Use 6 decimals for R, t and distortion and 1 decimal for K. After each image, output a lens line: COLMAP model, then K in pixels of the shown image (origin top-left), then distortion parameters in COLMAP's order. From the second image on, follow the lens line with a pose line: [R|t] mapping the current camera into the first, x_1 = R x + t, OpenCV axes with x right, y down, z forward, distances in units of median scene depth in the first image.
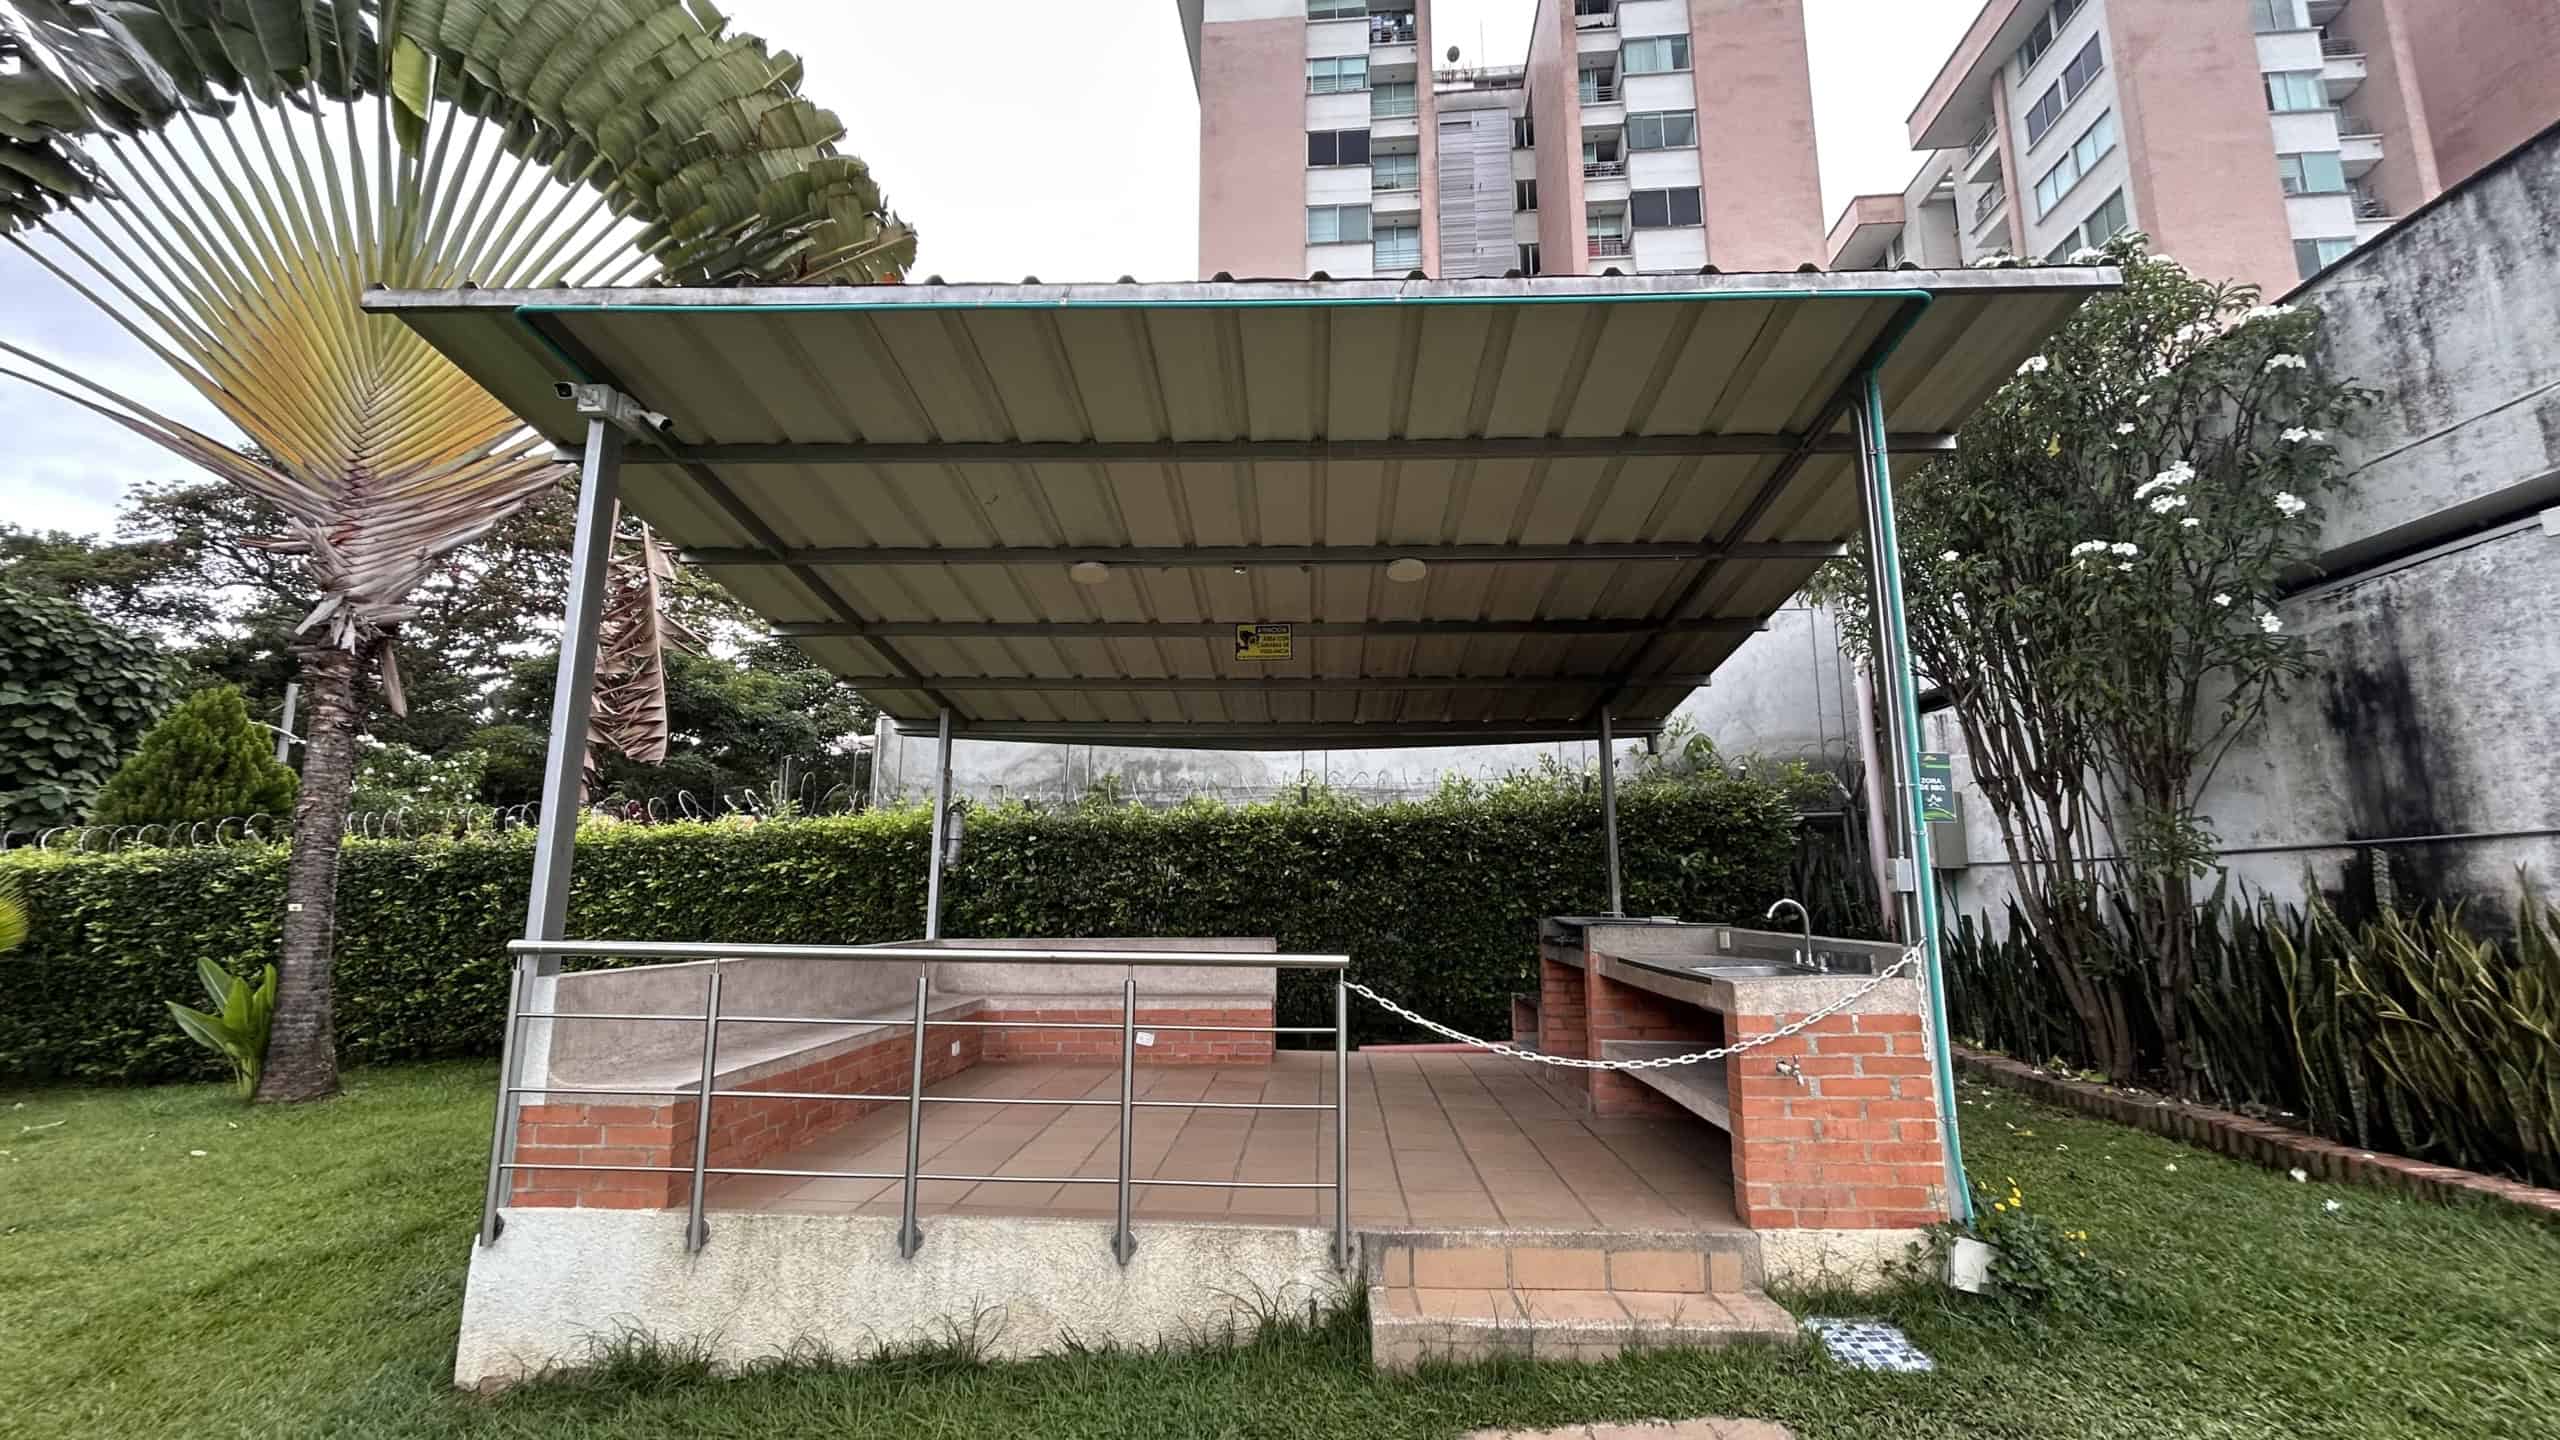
lens RADIAL K [[1026.2, 0, 1279.9], [0, 1026.2, 717.8], [0, 0, 1]] dist [0.002395, 0.000036]
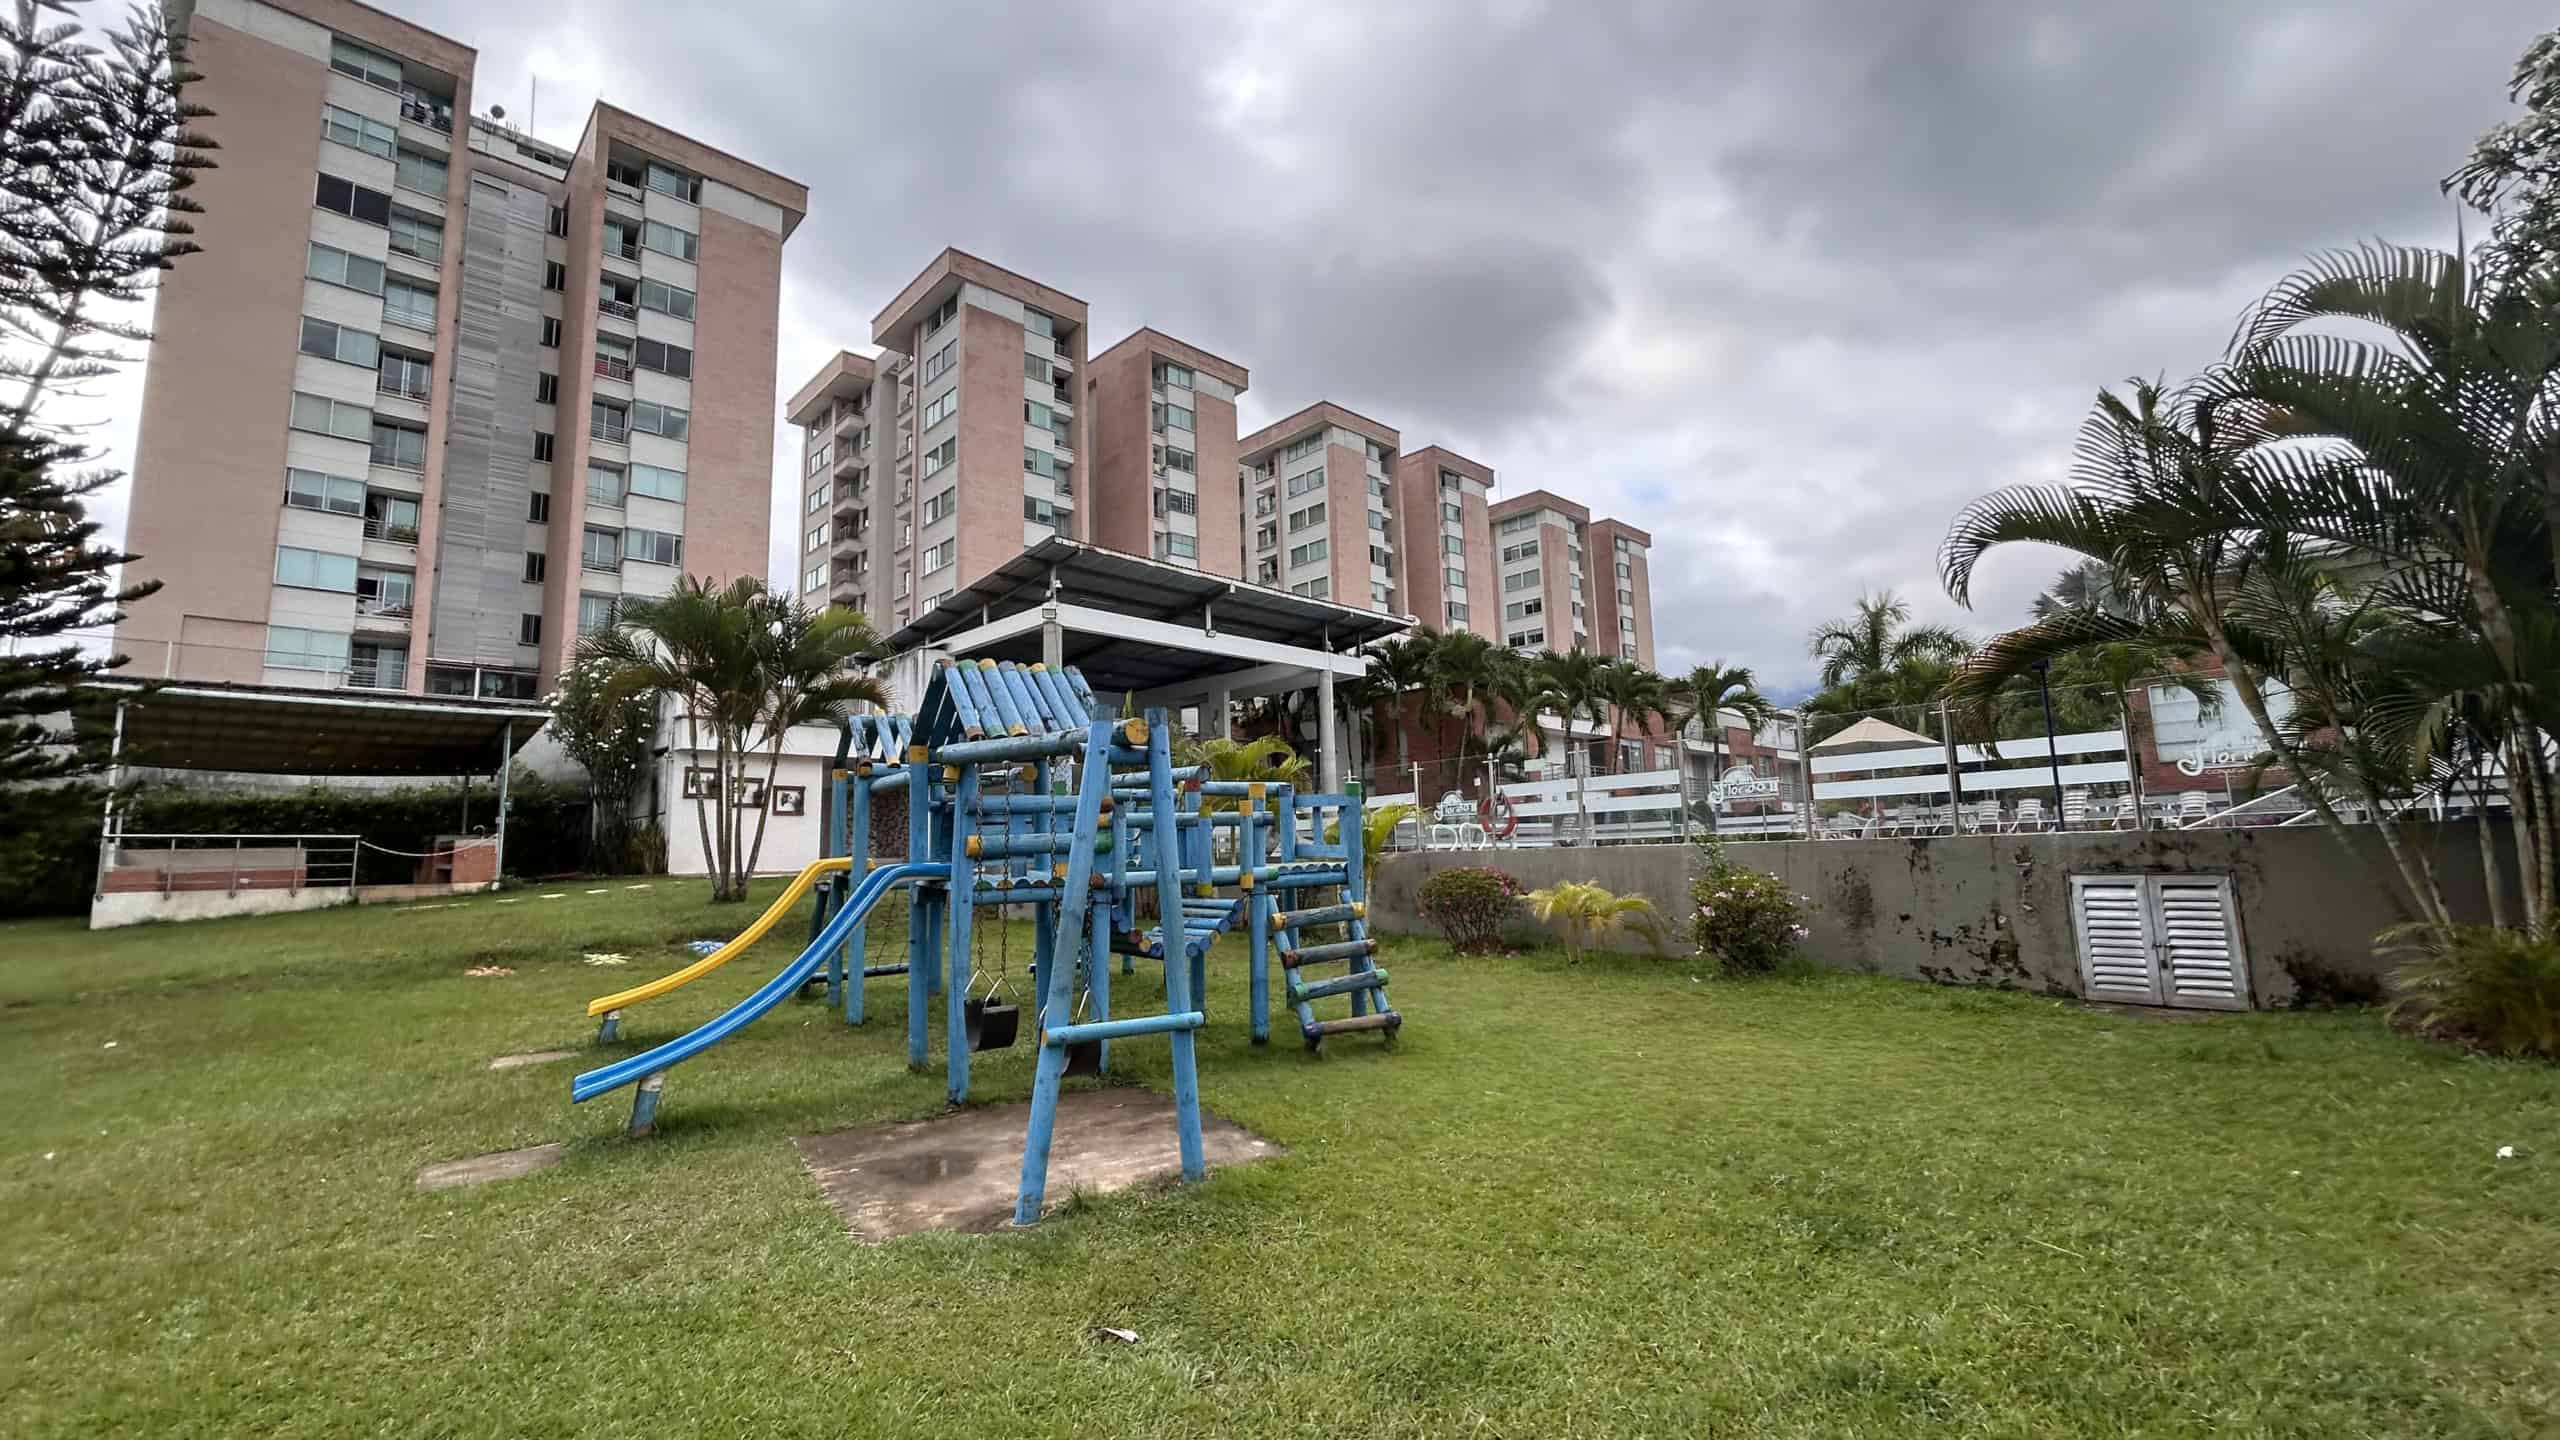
lens RADIAL K [[1026.2, 0, 1284.1], [0, 1026.2, 709.9], [0, 0, 1]] dist [0.002395, 0.000036]
pose [[0.656178, 0.079431, 0.750414, -0.078765], [-0.097860, 0.995004, -0.019750, -0.072640], [-0.748234, -0.060476, 0.660673, -0.567897]]
